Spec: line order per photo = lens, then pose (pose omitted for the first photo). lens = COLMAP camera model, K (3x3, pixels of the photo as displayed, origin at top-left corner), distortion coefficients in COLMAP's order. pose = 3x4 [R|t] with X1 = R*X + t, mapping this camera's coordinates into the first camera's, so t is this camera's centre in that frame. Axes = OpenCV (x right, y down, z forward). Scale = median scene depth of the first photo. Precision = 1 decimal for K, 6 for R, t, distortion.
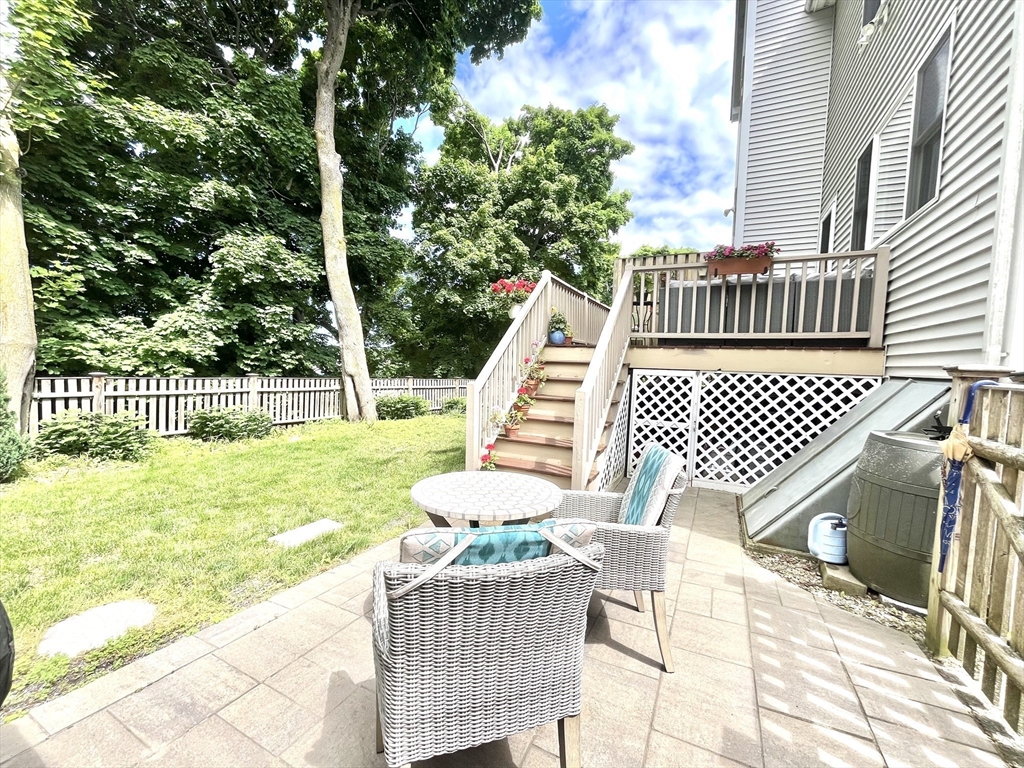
lens RADIAL K [[417.8, 0, 512.0], [0, 417.8, 384.0], [0, 0, 1]] dist [-0.000651, -0.000188]
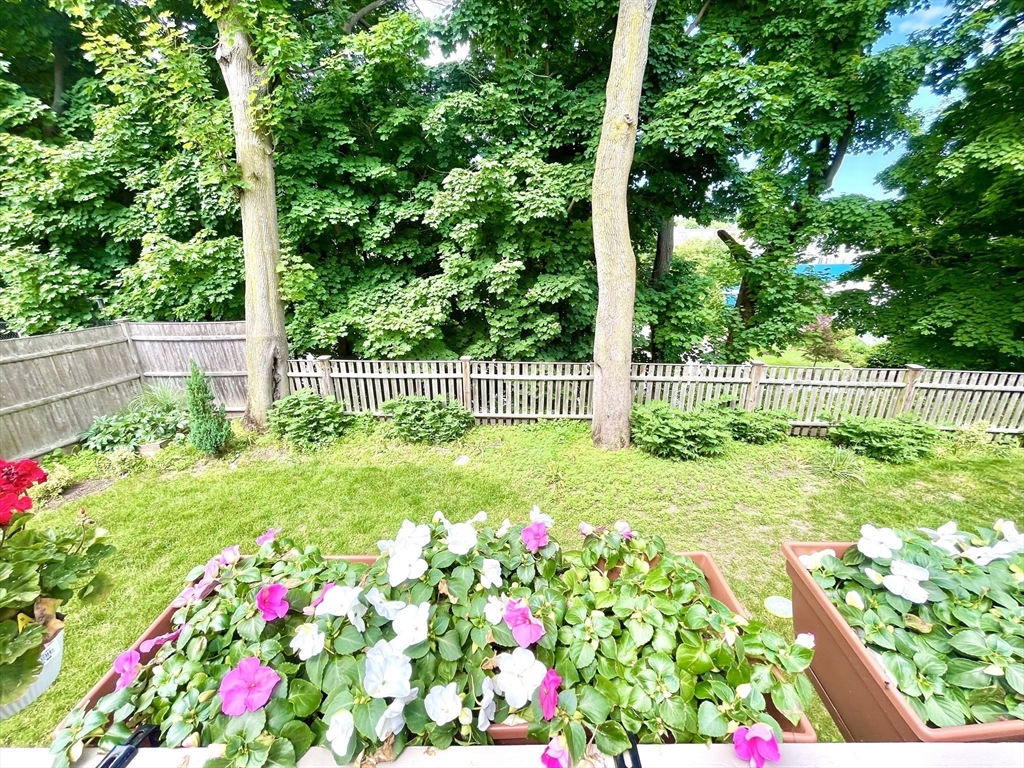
lens RADIAL K [[417.8, 0, 512.0], [0, 417.8, 384.0], [0, 0, 1]] dist [-0.000651, -0.000188]
pose [[0.415567, 0.273588, -0.867441, 0.126027], [-0.012742, 0.955348, 0.295209, -0.200192], [0.909473, -0.111626, 0.400497, 0.702115]]
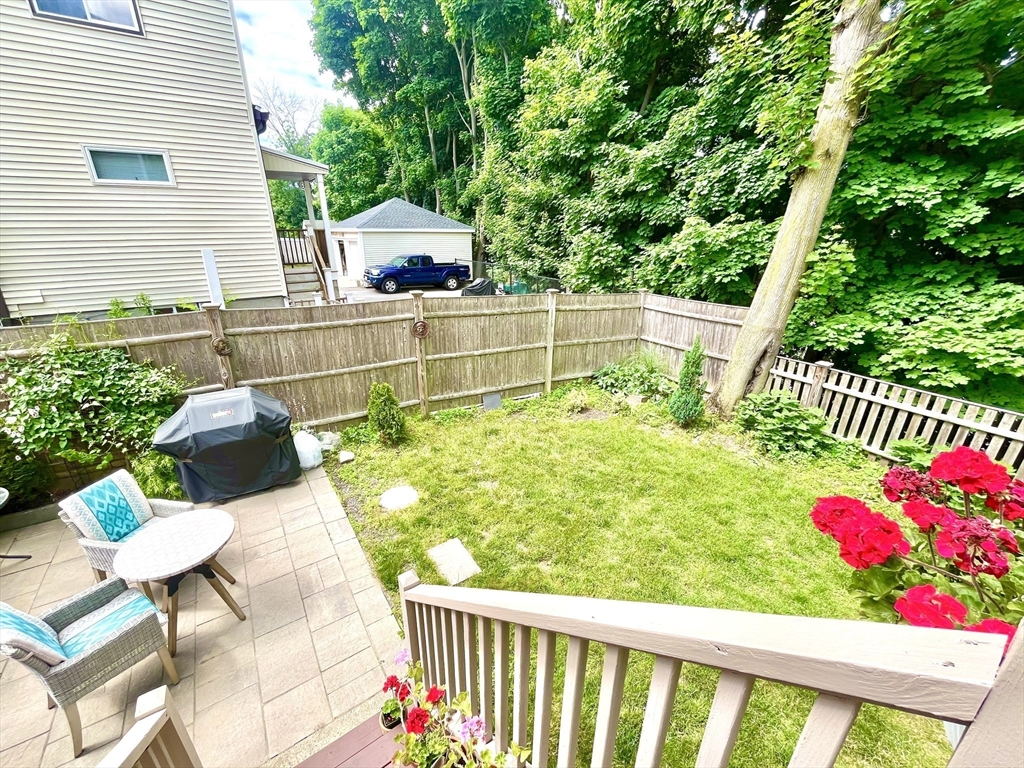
lens RADIAL K [[428.7, 0, 512.0], [0, 428.7, 384.0], [0, 0, 1]] dist [-0.000322, -0.000908]
pose [[-0.491220, 0.276692, -0.825920, 0.112570], [-0.049693, 0.937758, 0.343715, -0.192897], [0.869617, 0.209882, -0.446896, 0.583425]]
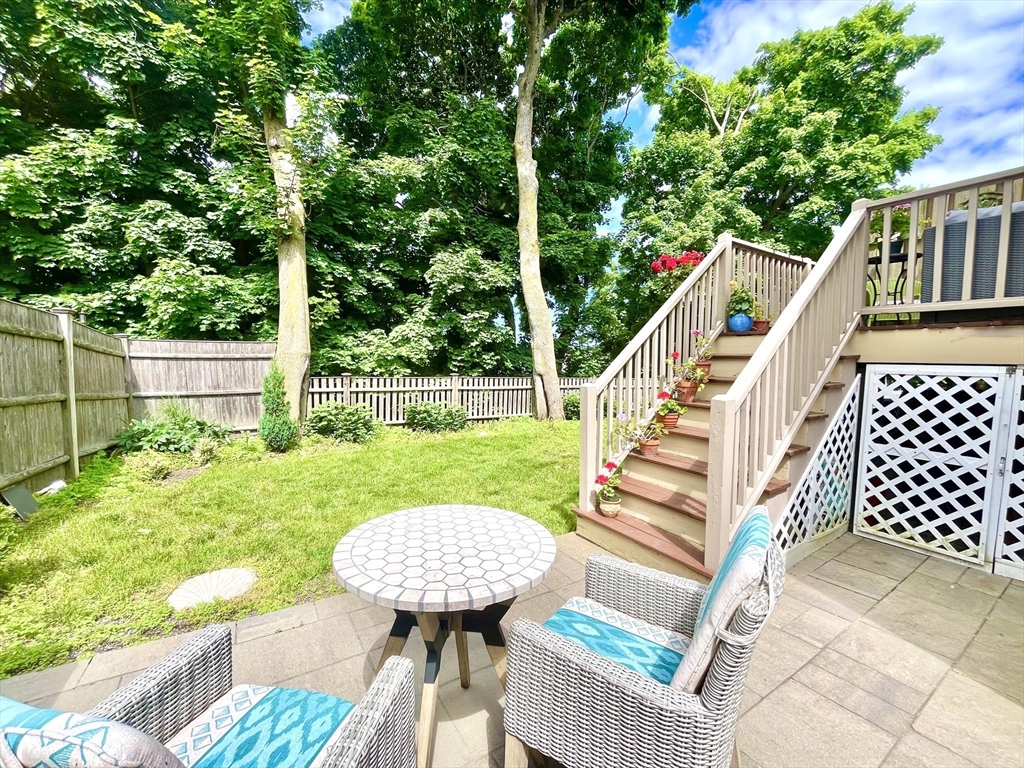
lens RADIAL K [[417.8, 0, 512.0], [0, 417.8, 384.0], [0, 0, 1]] dist [-0.000651, -0.000188]
pose [[0.857926, 0.008929, -0.513695, 0.086882], [-0.007237, 0.999960, 0.005296, -0.003205], [0.513722, -0.000826, 0.857956, 0.102561]]
